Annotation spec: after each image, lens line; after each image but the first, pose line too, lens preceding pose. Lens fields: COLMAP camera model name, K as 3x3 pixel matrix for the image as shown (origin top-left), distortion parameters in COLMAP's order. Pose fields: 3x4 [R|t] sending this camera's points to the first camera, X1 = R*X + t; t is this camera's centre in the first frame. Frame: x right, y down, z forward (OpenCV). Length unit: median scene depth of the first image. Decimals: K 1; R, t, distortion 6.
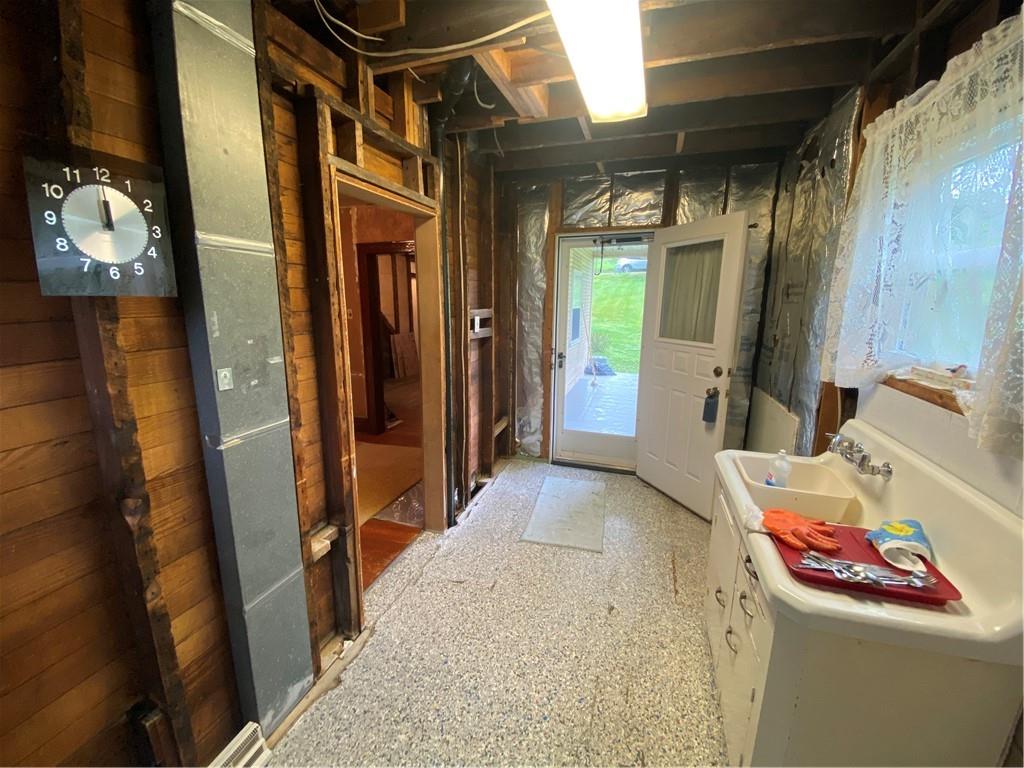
lens RADIAL K [[413.2, 0, 512.0], [0, 413.2, 384.0], [0, 0, 1]] dist [0.000671, -0.013762]
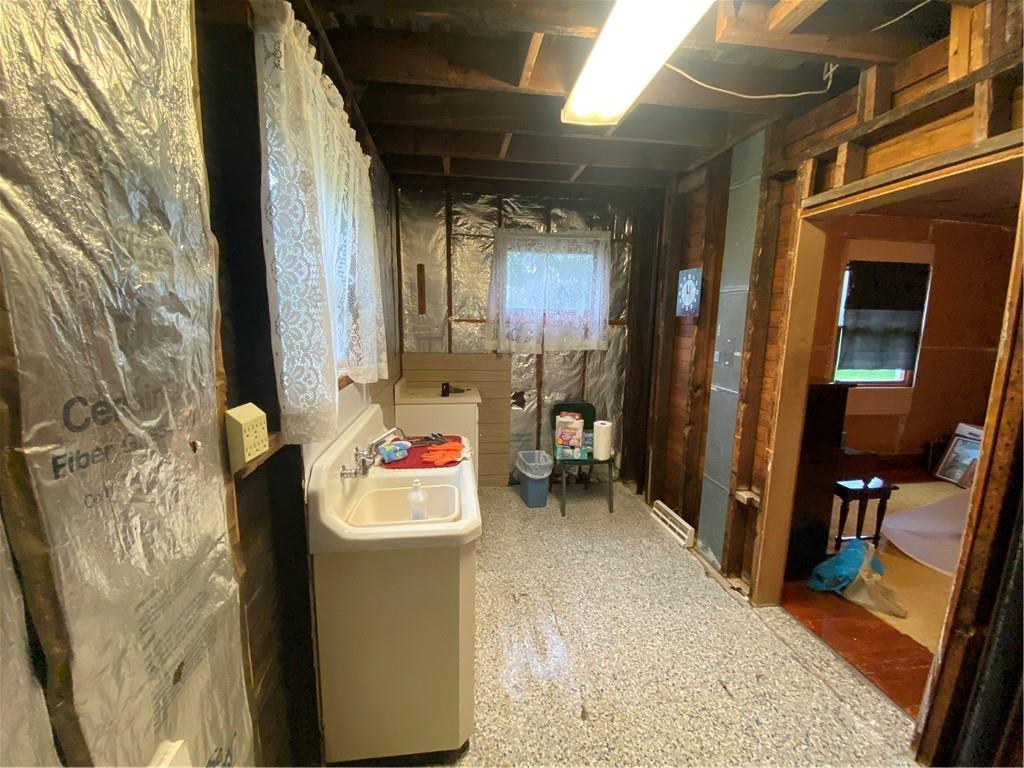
lens RADIAL K [[413.2, 0, 512.0], [0, 413.2, 384.0], [0, 0, 1]] dist [0.000671, -0.013762]
pose [[-0.897185, 0.053948, -0.438348, 1.125829], [-0.105948, 0.937242, 0.332195, -0.458468], [0.428759, 0.344482, -0.835163, 2.327589]]
